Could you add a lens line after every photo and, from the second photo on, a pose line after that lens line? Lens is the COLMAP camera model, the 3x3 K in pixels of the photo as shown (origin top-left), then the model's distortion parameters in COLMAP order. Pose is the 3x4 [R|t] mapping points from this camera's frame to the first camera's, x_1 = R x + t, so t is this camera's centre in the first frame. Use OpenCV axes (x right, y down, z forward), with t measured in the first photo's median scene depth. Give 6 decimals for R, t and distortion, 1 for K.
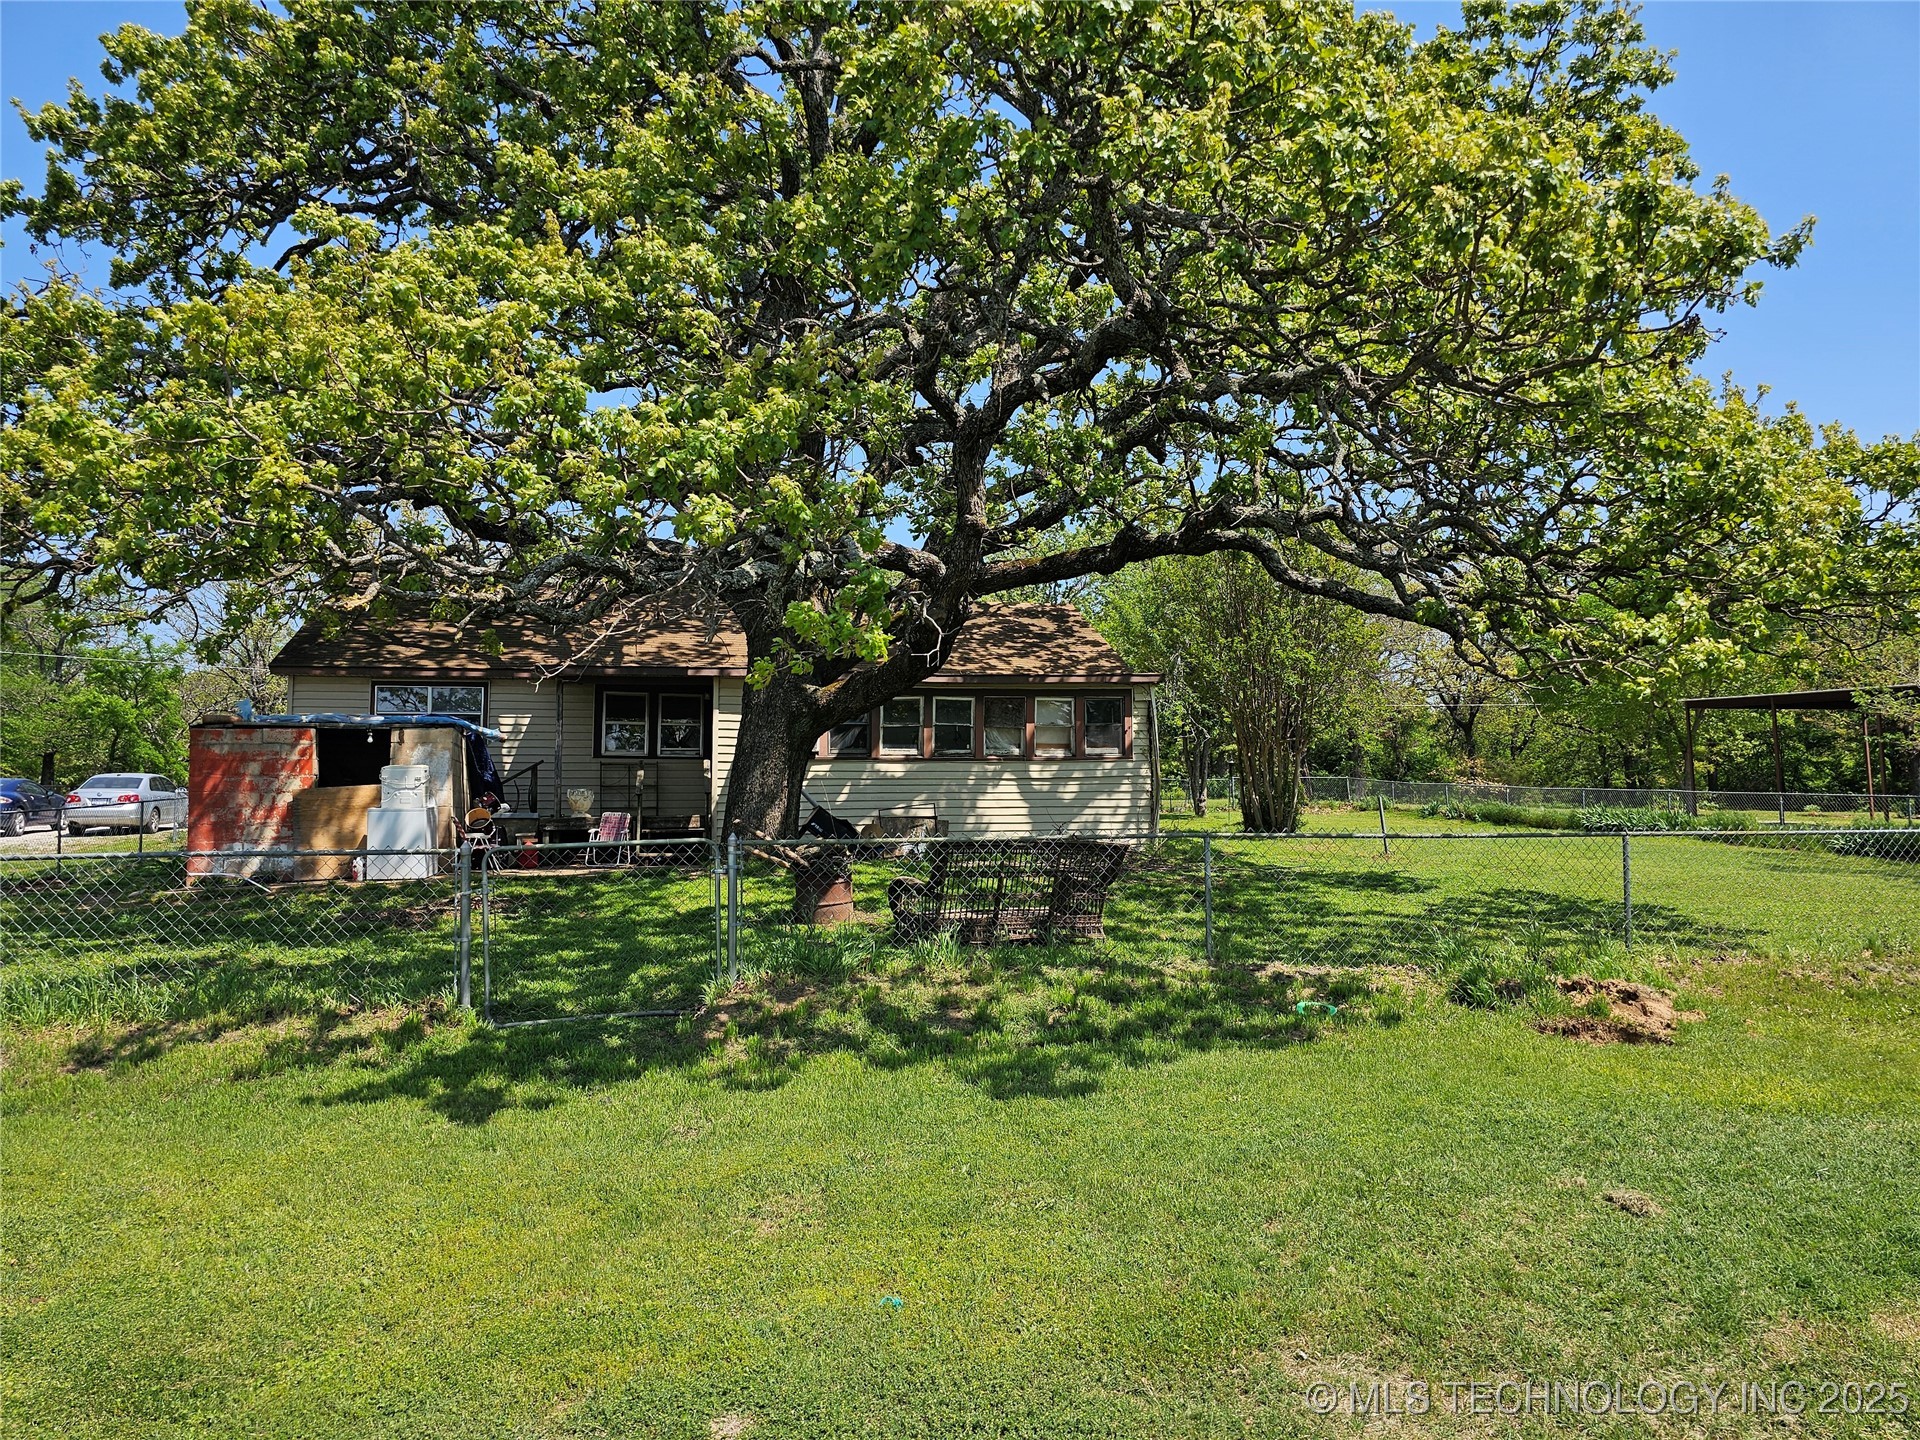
lens RADIAL K [[1281.2, 0, 959.8], [0, 1281.2, 718.9], [0, 0, 1]] dist [0.076889, -0.032312]
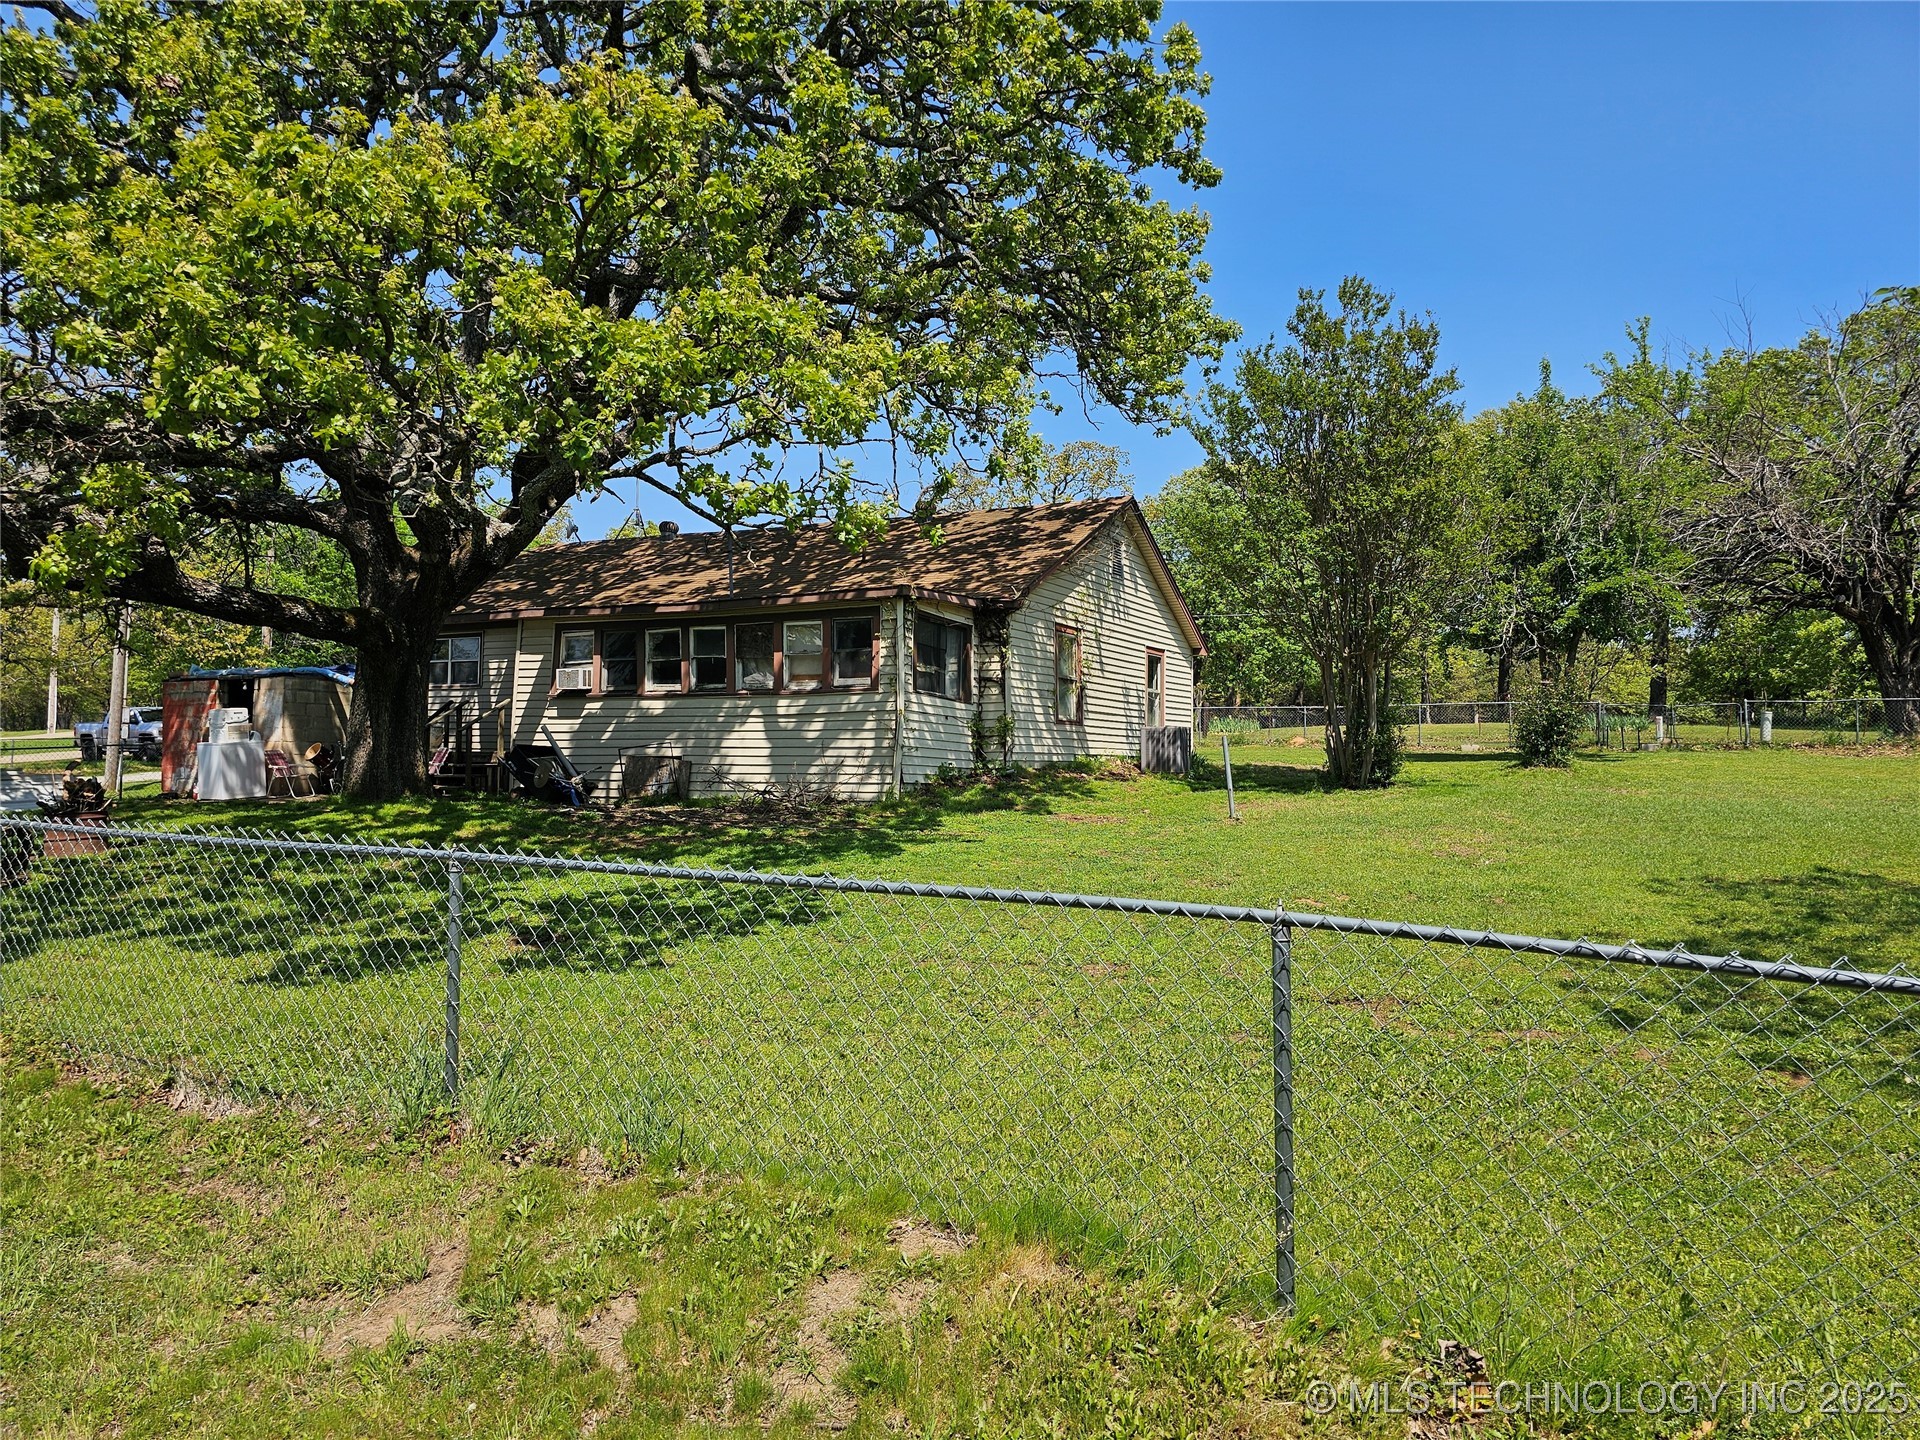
lens RADIAL K [[1281.2, 0, 959.5], [0, 1281.2, 718.5], [0, 0, 1]] dist [0.076889, -0.032312]
pose [[0.768977, -0.000728, -0.639276, 0.714855], [0.044755, 0.997607, 0.052700, 0.008155], [0.637708, -0.069136, 0.767170, 0.402621]]
